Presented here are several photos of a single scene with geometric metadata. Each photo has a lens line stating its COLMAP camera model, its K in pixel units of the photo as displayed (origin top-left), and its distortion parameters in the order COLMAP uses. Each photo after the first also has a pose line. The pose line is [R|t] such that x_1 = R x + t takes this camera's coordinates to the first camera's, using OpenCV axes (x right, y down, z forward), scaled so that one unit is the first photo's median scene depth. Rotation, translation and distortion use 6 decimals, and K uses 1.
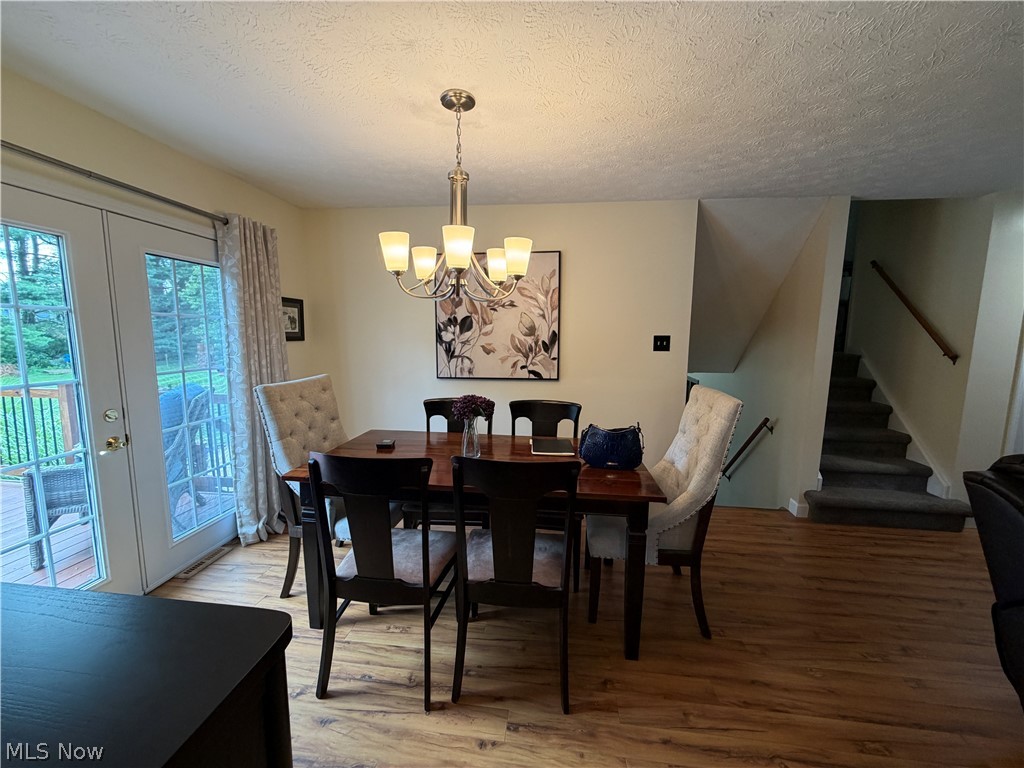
lens RADIAL K [[407.6, 0, 508.1], [0, 407.6, 382.2], [0, 0, 1]] dist [0.001174, -0.000391]
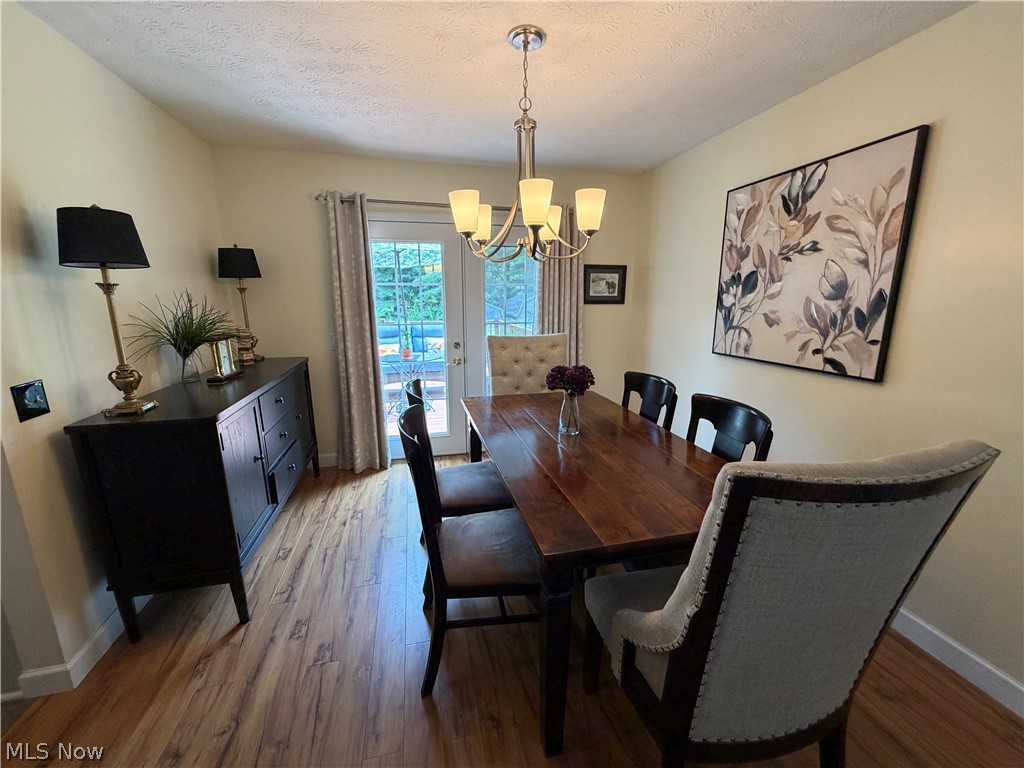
lens RADIAL K [[407.6, 0, 509.5], [0, 407.6, 381.3], [0, 0, 1]] dist [0.001174, -0.000391]
pose [[0.348766, 0.184476, -0.918875, 0.445506], [-0.110360, 0.981699, 0.155201, -0.036925], [0.930690, 0.047278, 0.362742, 0.353060]]
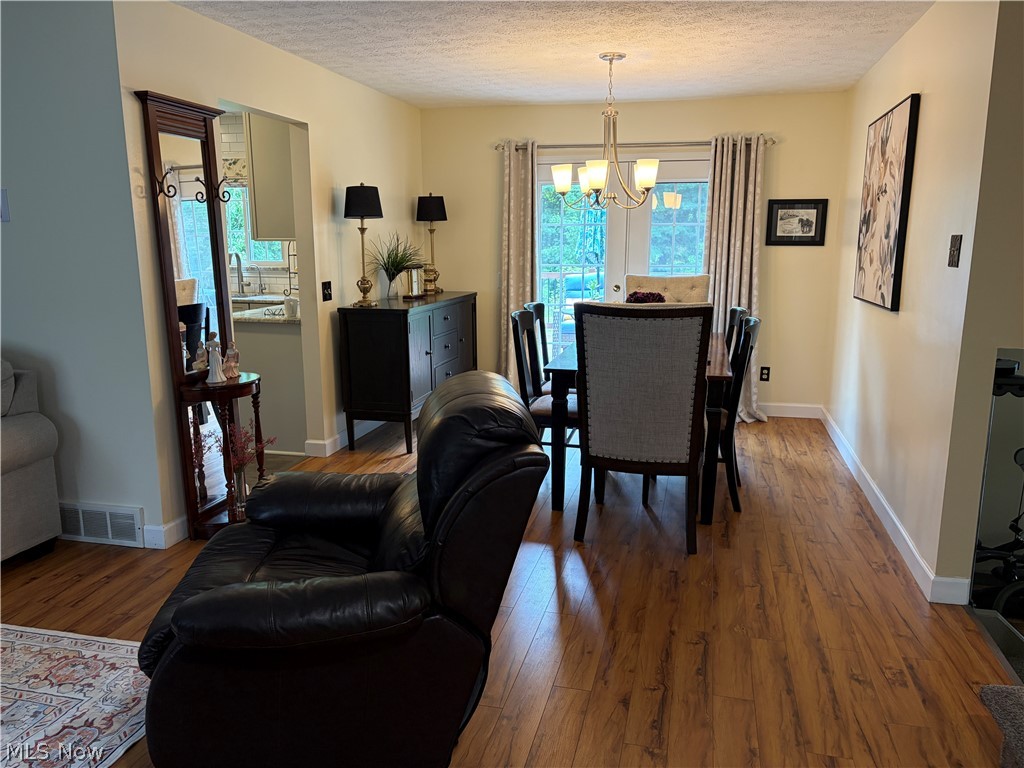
lens RADIAL K [[768.5, 0, 513.0], [0, 768.5, 392.1], [0, 0, 1]] dist [0.040695, -0.026775]
pose [[-0.123139, 0.186395, -0.974727, 1.340234], [-0.122700, 0.971806, 0.201338, -0.051533], [0.984775, 0.144392, -0.096797, 0.573216]]
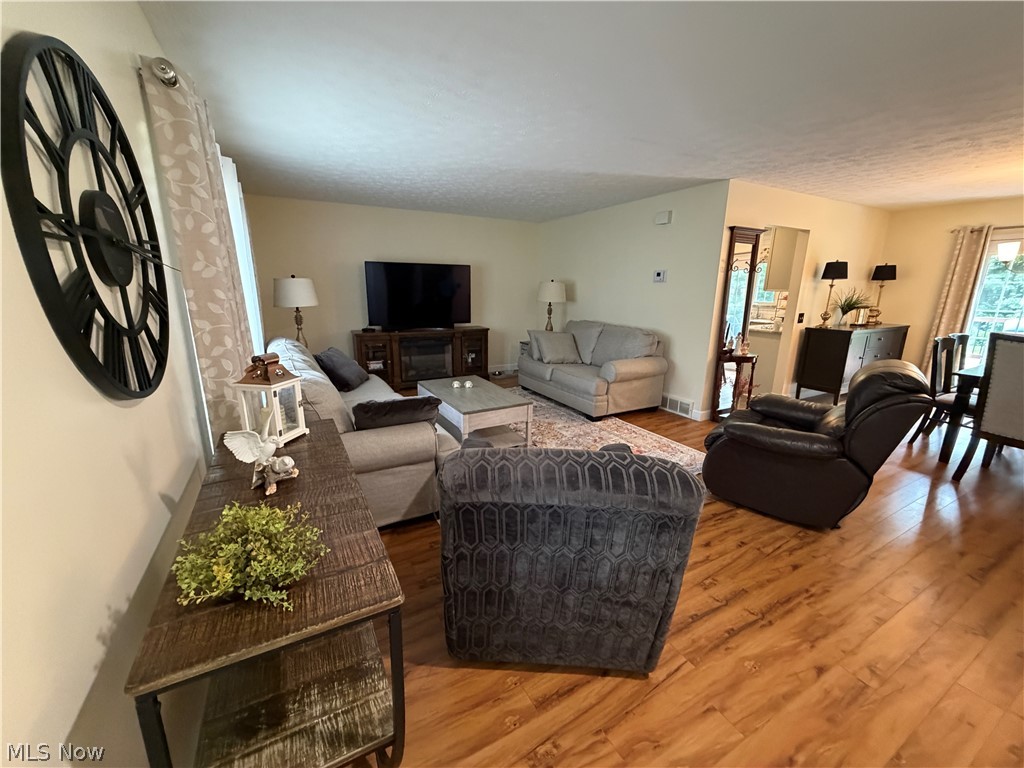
lens RADIAL K [[407.6, 0, 508.7], [0, 407.6, 386.2], [0, 0, 1]] dist [0.001174, -0.000391]
pose [[-0.813564, 0.120938, -0.568759, 1.660193], [-0.088989, 0.940714, 0.327321, -0.056664], [0.574625, 0.316910, -0.754569, 0.641858]]
